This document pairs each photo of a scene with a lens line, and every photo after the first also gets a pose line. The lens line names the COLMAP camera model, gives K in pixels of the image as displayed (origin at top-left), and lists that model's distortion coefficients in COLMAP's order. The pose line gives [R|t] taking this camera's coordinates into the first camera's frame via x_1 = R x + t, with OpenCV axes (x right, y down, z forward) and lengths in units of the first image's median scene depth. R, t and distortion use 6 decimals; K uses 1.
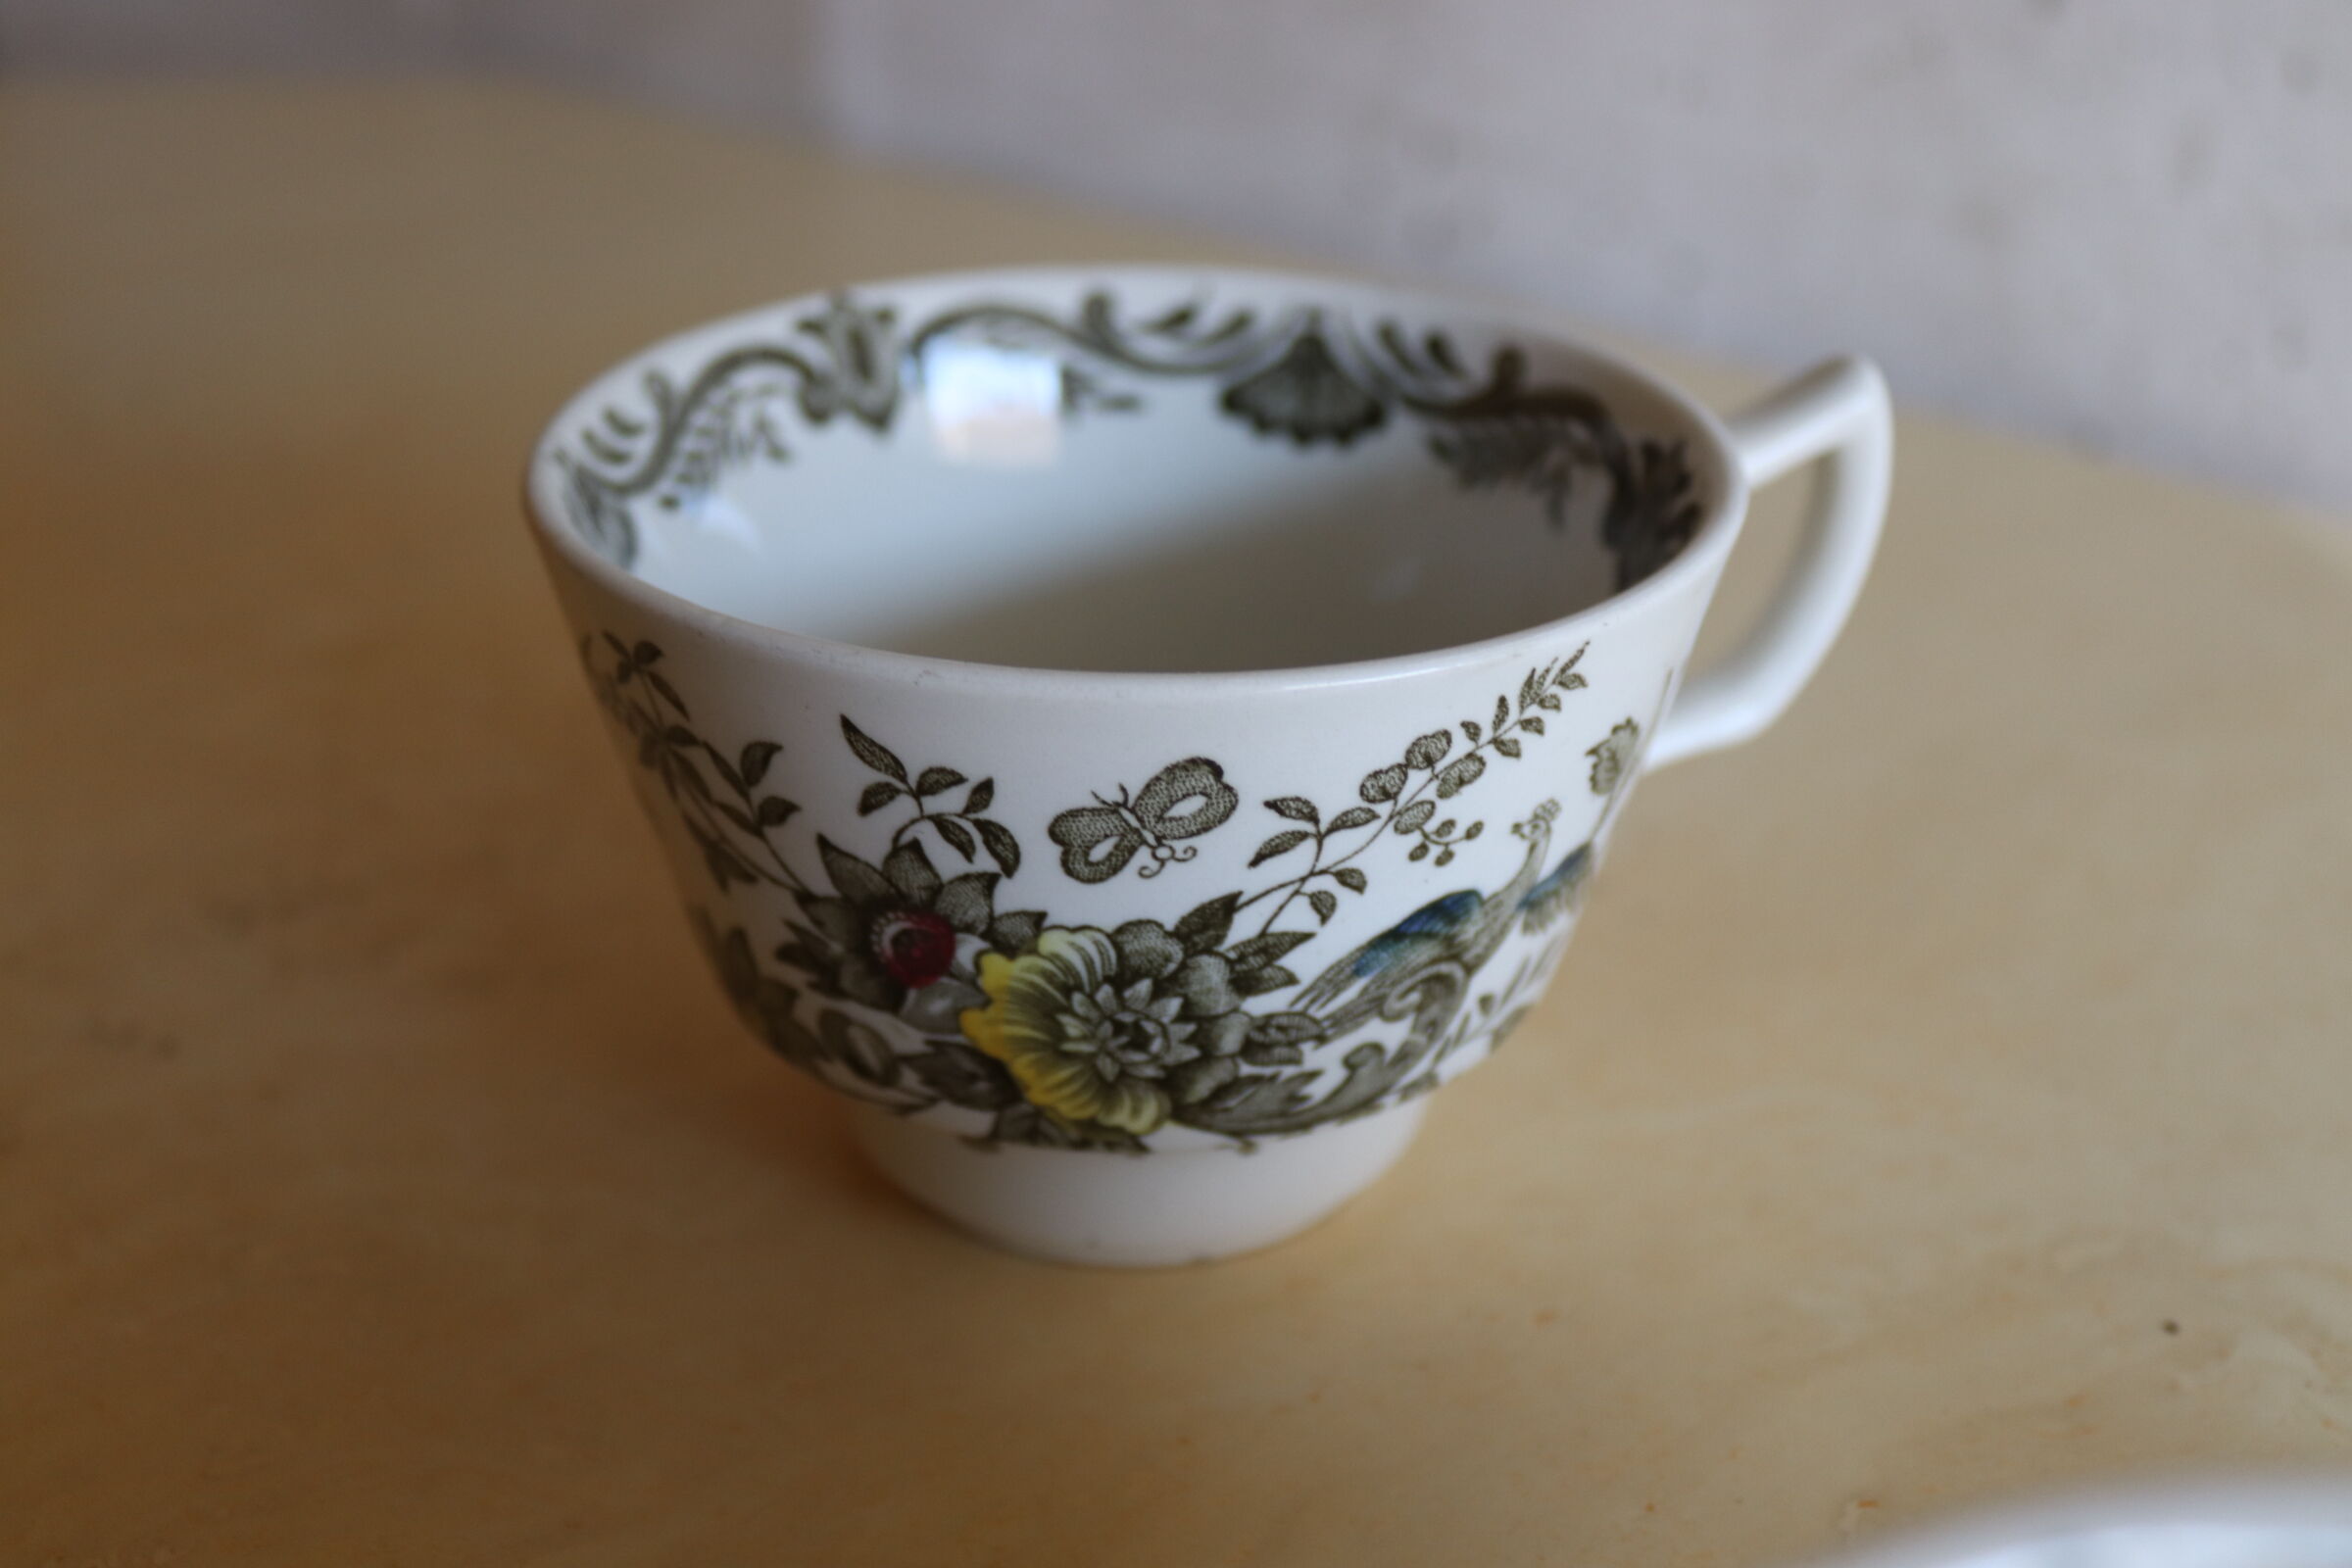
lens RADIAL K [[2748.6, 0, 1176.0], [0, 2748.6, 784.0], [0, 0, 1]] dist [-0.203585, -0.000963]
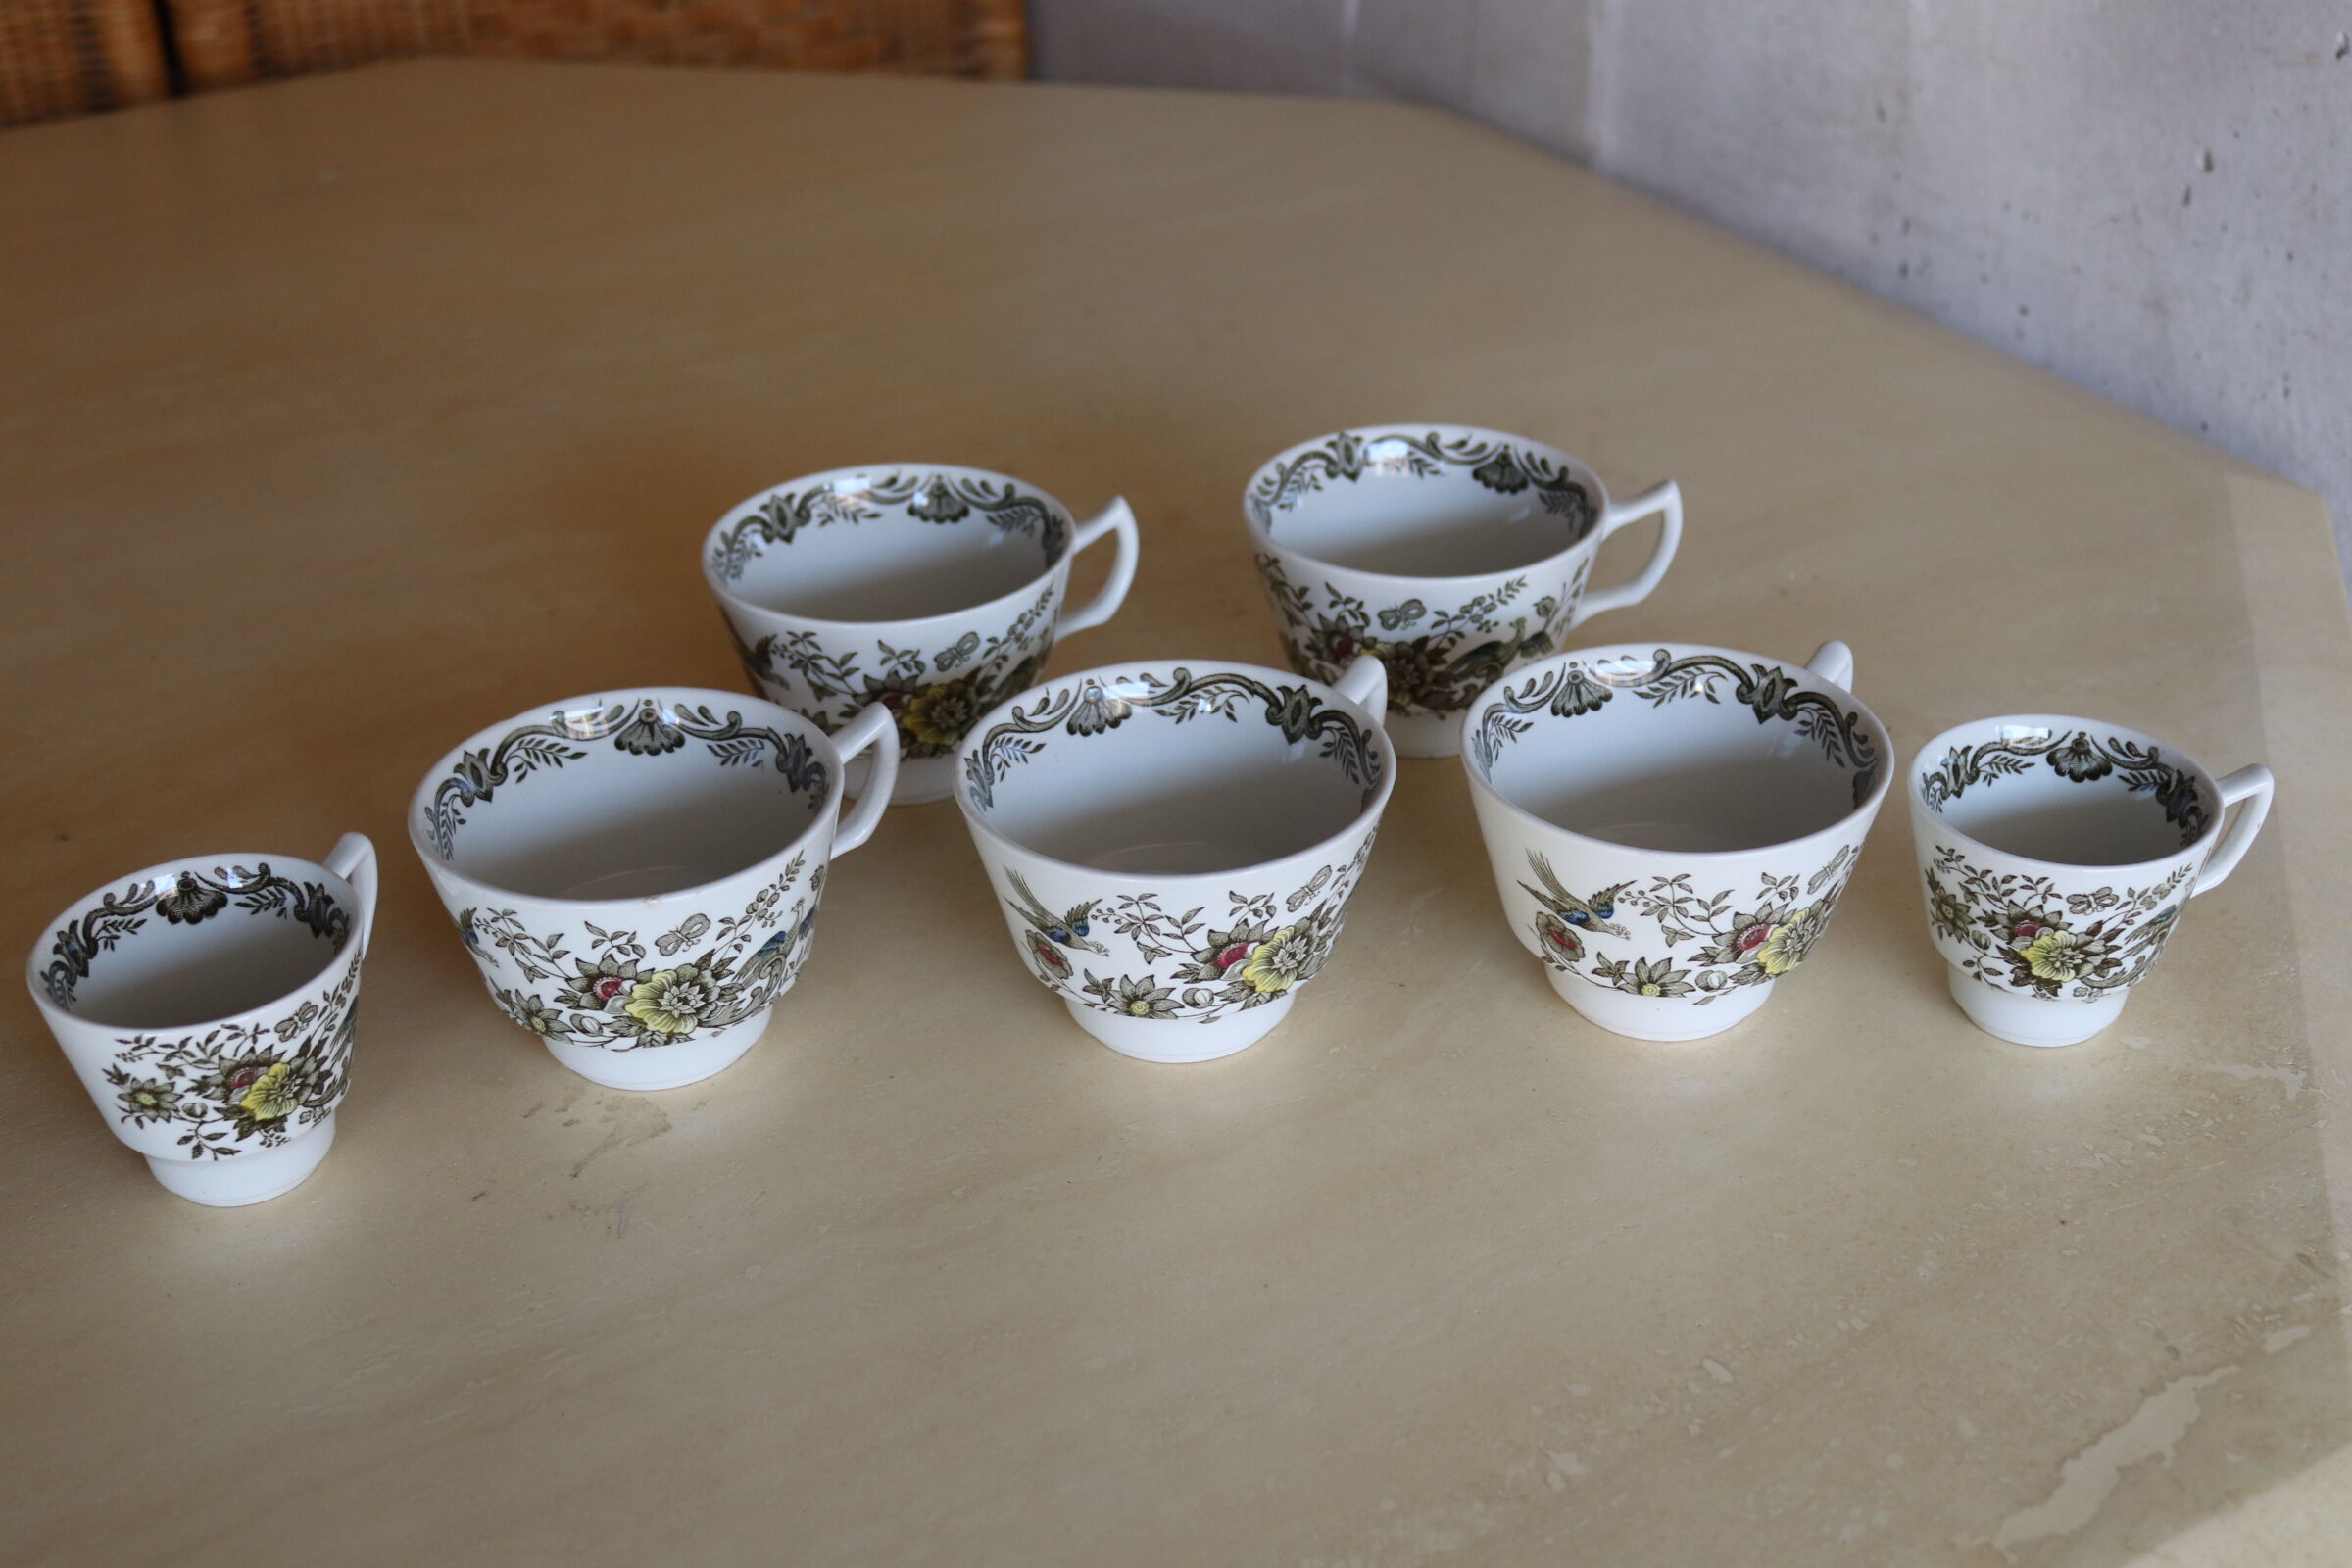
lens RADIAL K [[3209.5, 0, 1176.0], [0, 3209.5, 784.0], [0, 0, 1]] dist [-0.009883, -0.014962]
pose [[0.978521, 0.078115, -0.190776, 0.492190], [-0.067024, 0.995702, 0.063923, -0.014369], [0.194950, -0.049764, 0.979550, -3.080318]]
